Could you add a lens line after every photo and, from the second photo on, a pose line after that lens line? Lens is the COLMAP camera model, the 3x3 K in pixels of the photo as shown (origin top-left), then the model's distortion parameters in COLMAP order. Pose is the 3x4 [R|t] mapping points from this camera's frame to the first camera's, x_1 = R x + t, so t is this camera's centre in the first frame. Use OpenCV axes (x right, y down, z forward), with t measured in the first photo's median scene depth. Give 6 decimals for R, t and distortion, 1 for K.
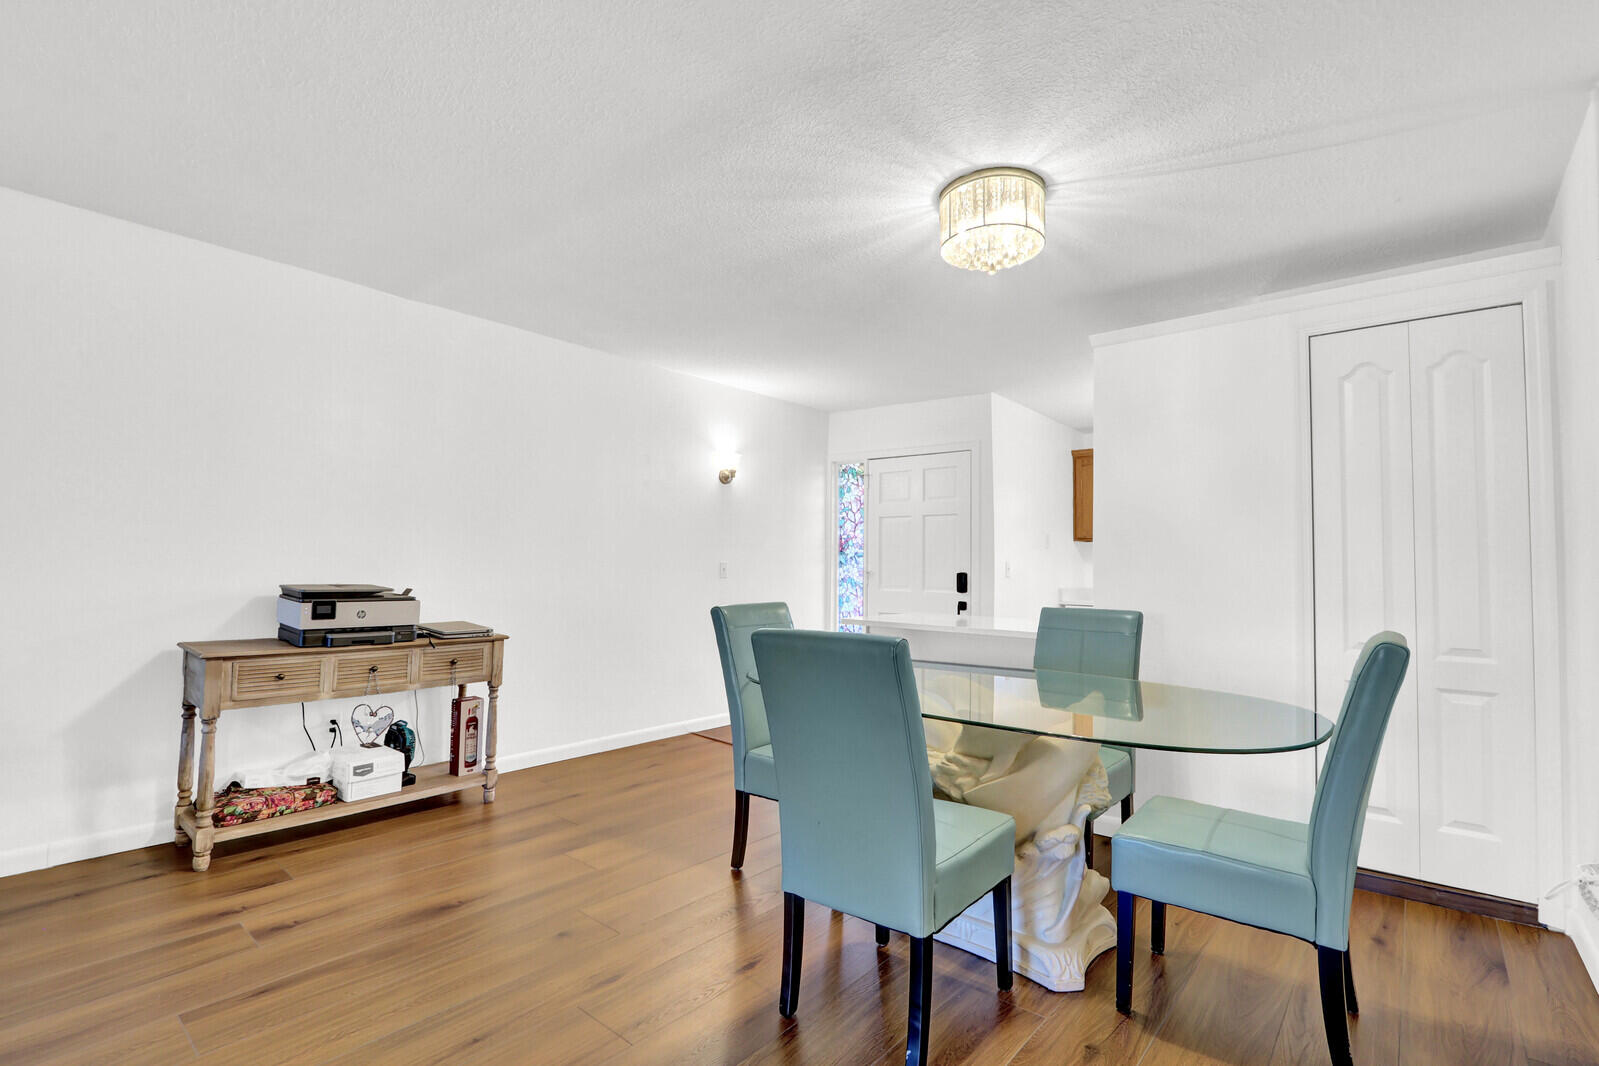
lens RADIAL K [[760.2, 0, 799.5], [0, 760.2, 533.0], [0, 0, 1]] dist [-0.016136, 0.000470]
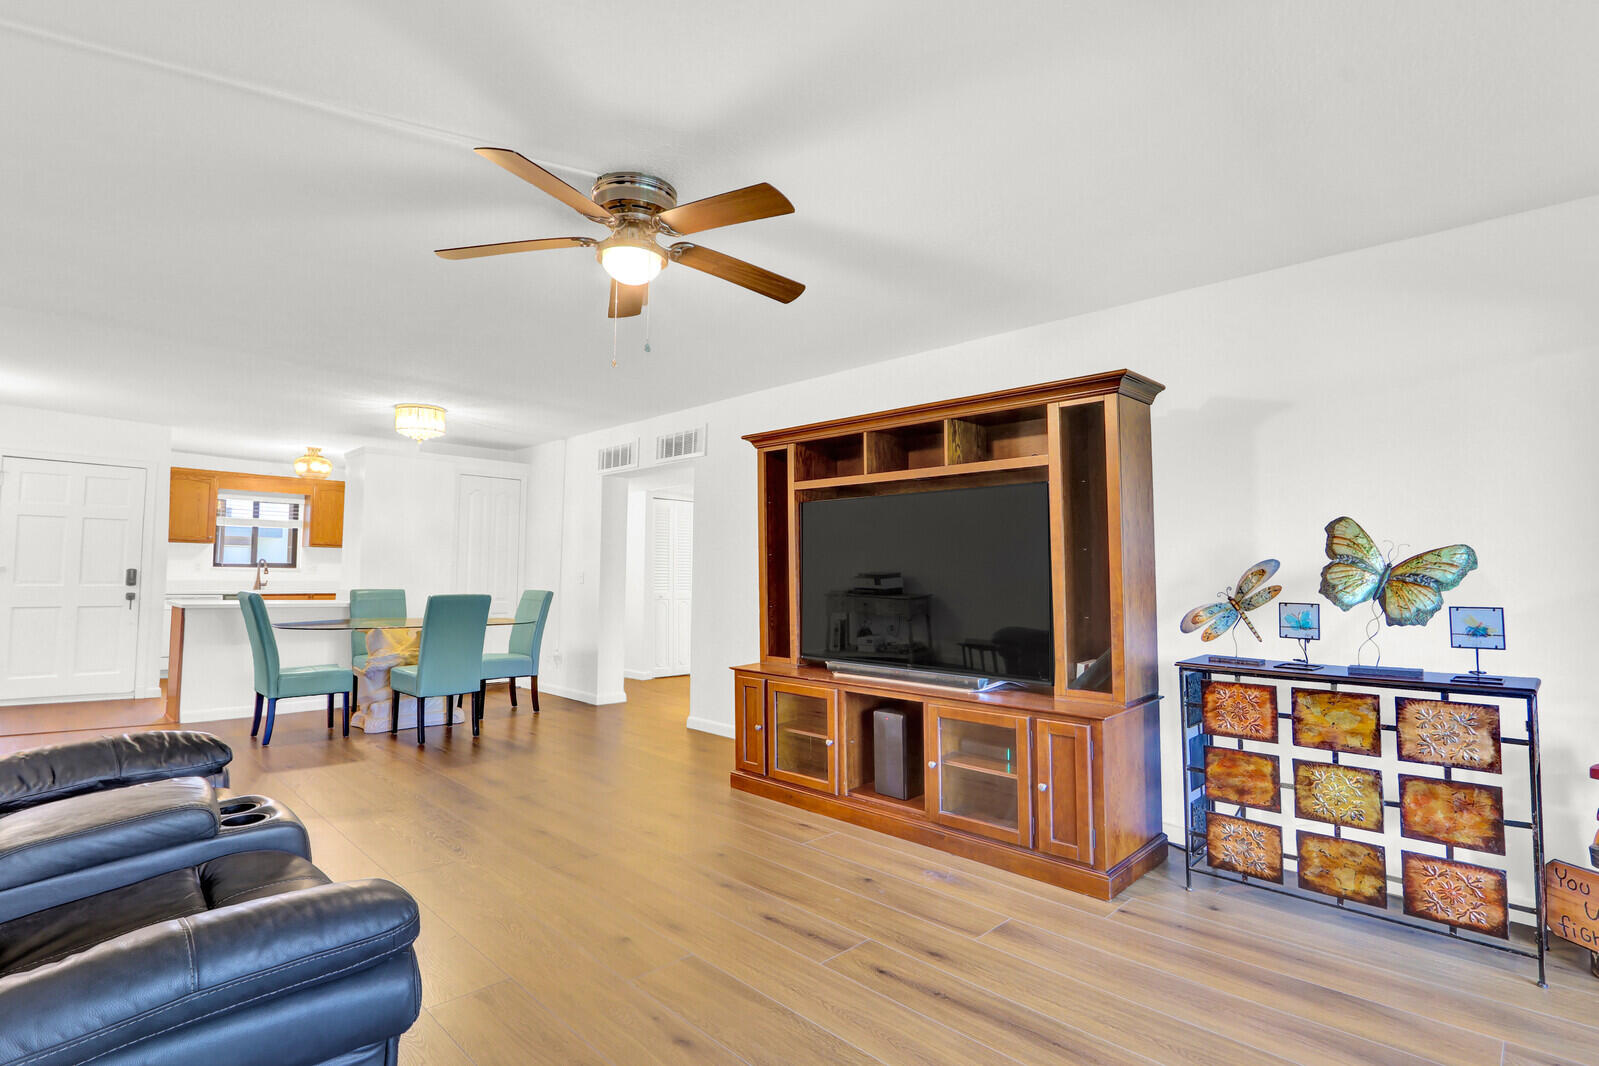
lens RADIAL K [[760.2, 0, 799.5], [0, 760.2, 533.0], [0, 0, 1]] dist [-0.016136, 0.000470]
pose [[0.057741, 0.043460, 0.997385, -1.498244], [-0.058198, 0.997500, -0.040095, -0.031974], [-0.996634, -0.055731, 0.060125, -0.220814]]
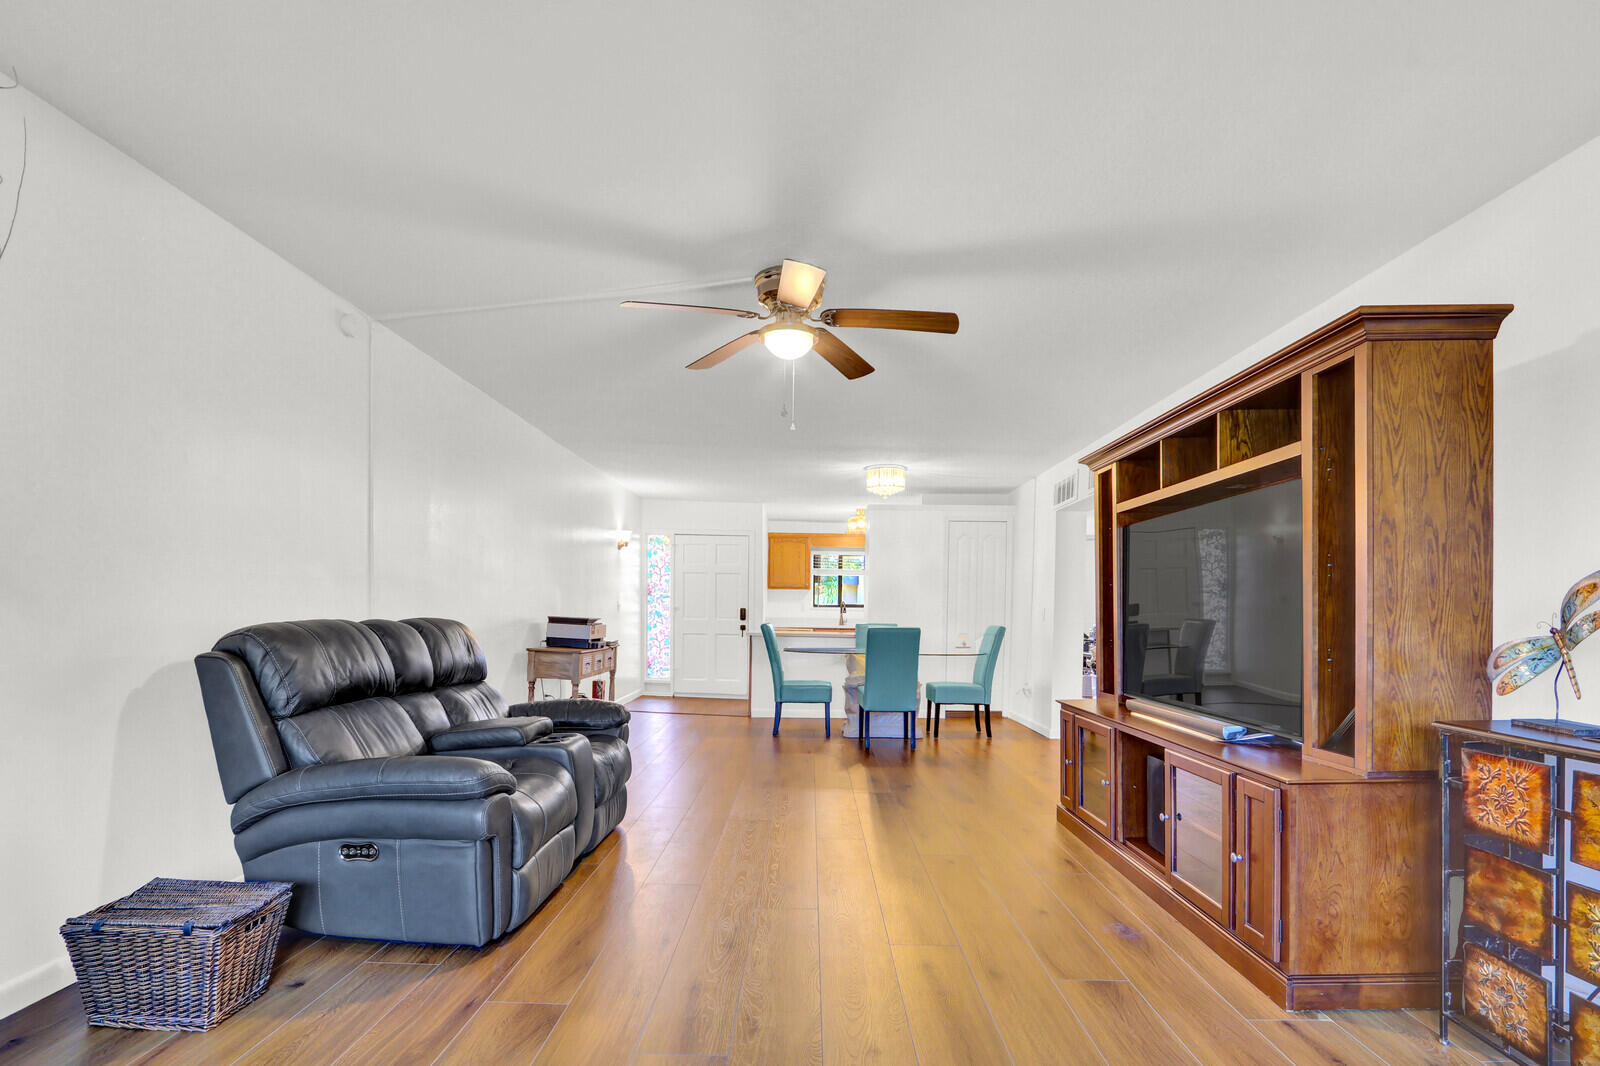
lens RADIAL K [[805.0, 0, 836.2], [0, 805.0, 641.0], [0, 0, 1]] dist [-0.003137, -0.000597]
pose [[0.738857, -0.026579, 0.673337, -1.376965], [-0.036432, 0.996185, 0.079300, -0.041306], [-0.672876, -0.083122, 0.735070, -0.773823]]
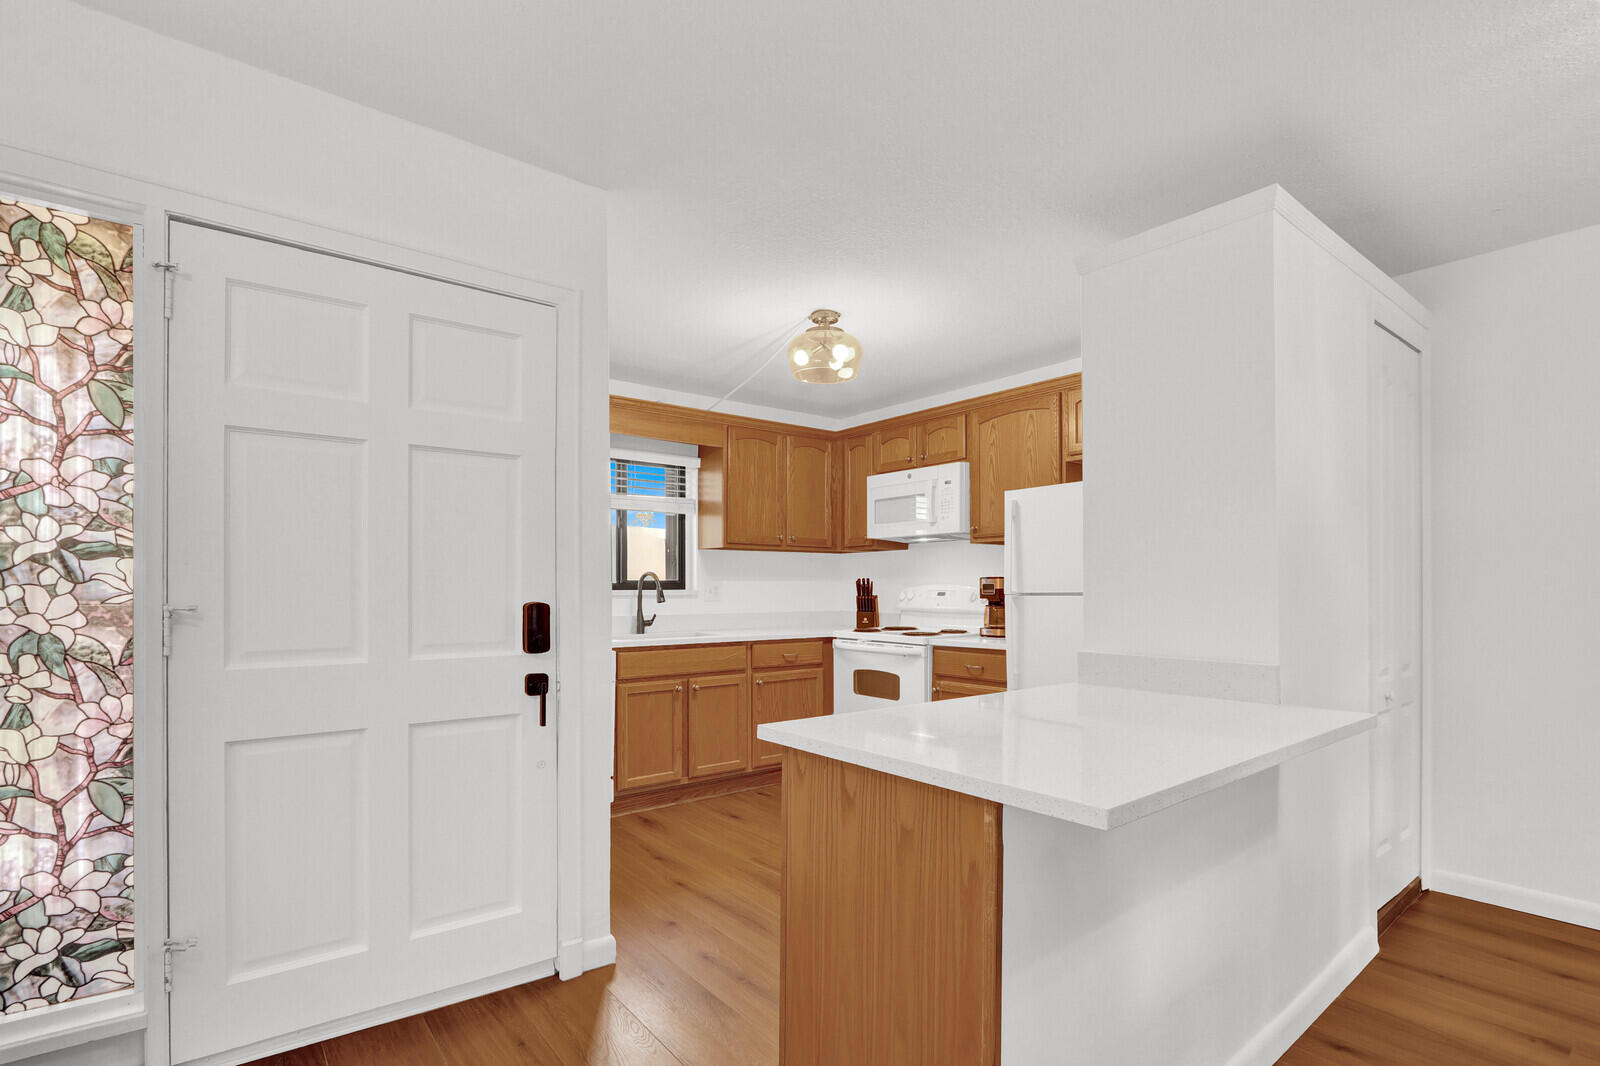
lens RADIAL K [[759.6, 0, 801.4], [0, 759.6, 586.1], [0, 0, 1]] dist [-0.016768, -0.000071]
pose [[0.180648, -0.010362, 0.983493, -0.257315], [-0.044899, 0.998815, 0.018771, 0.046476], [-0.982522, -0.047549, 0.179969, 1.271489]]
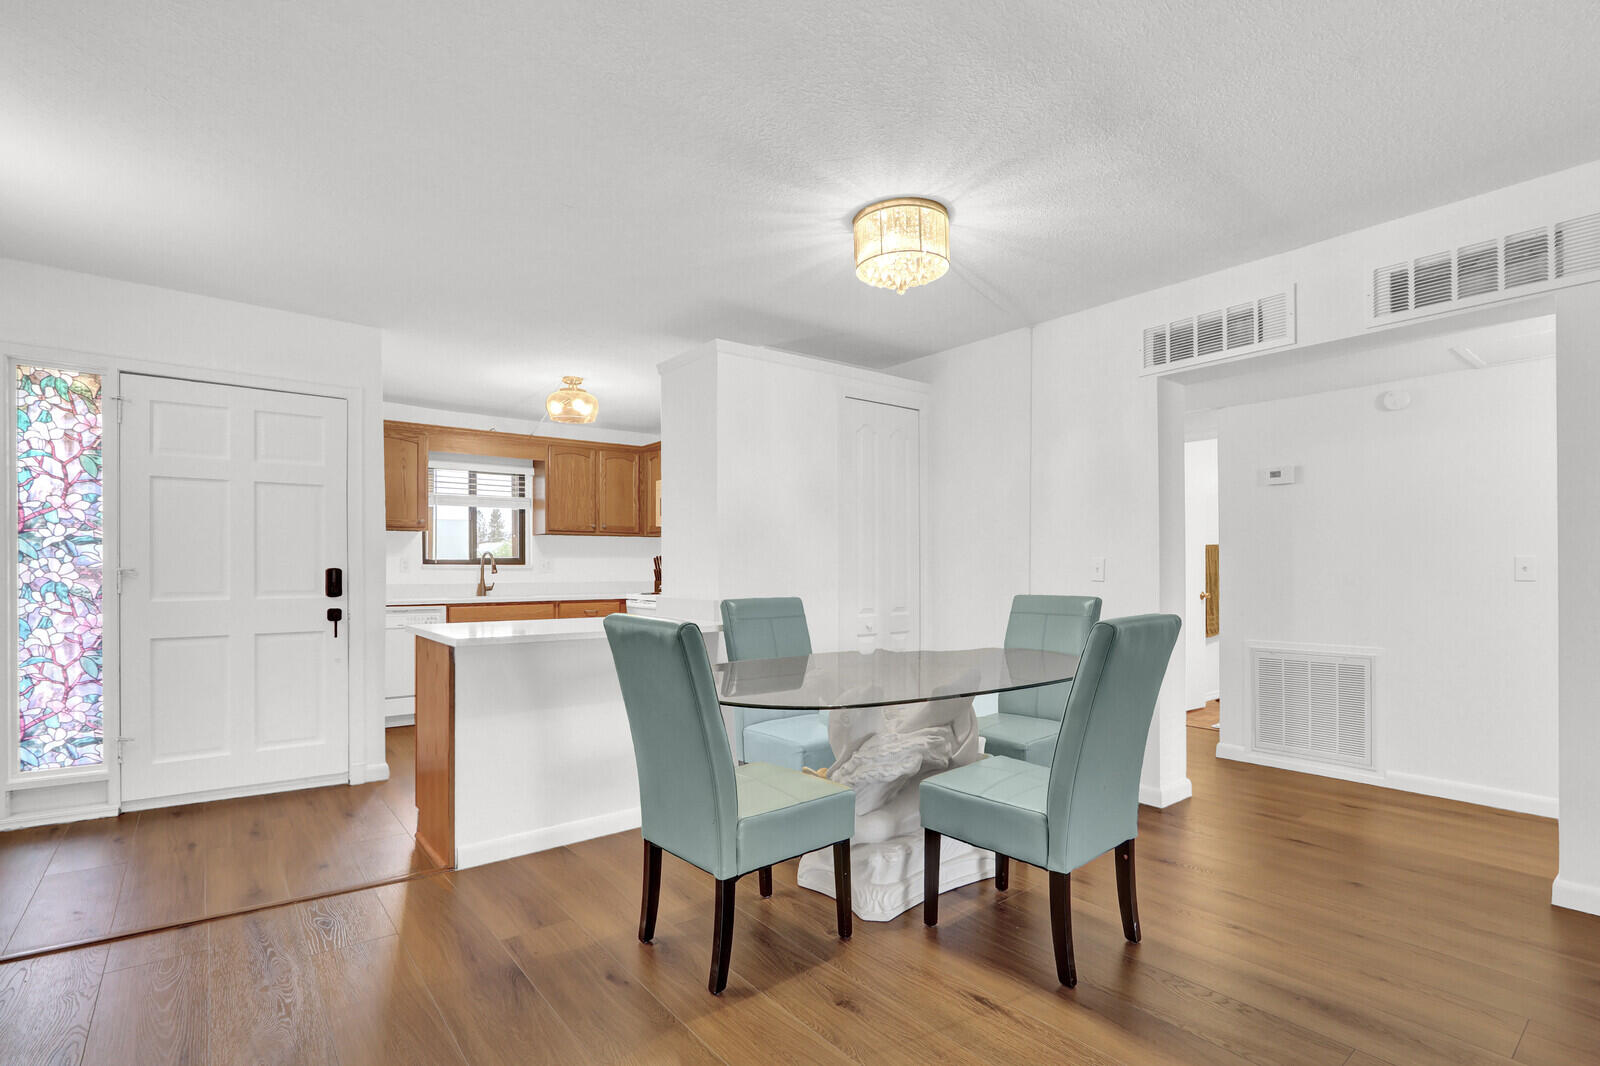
lens RADIAL K [[741.0, 0, 798.5], [0, 741.0, 566.2], [0, 0, 1]] dist [-0.022452, 0.000135]
pose [[0.173611, -0.010496, 0.984758, -0.633851], [-0.041197, 0.998991, 0.017910, 0.031068], [-0.983952, -0.043678, 0.173003, 0.723984]]
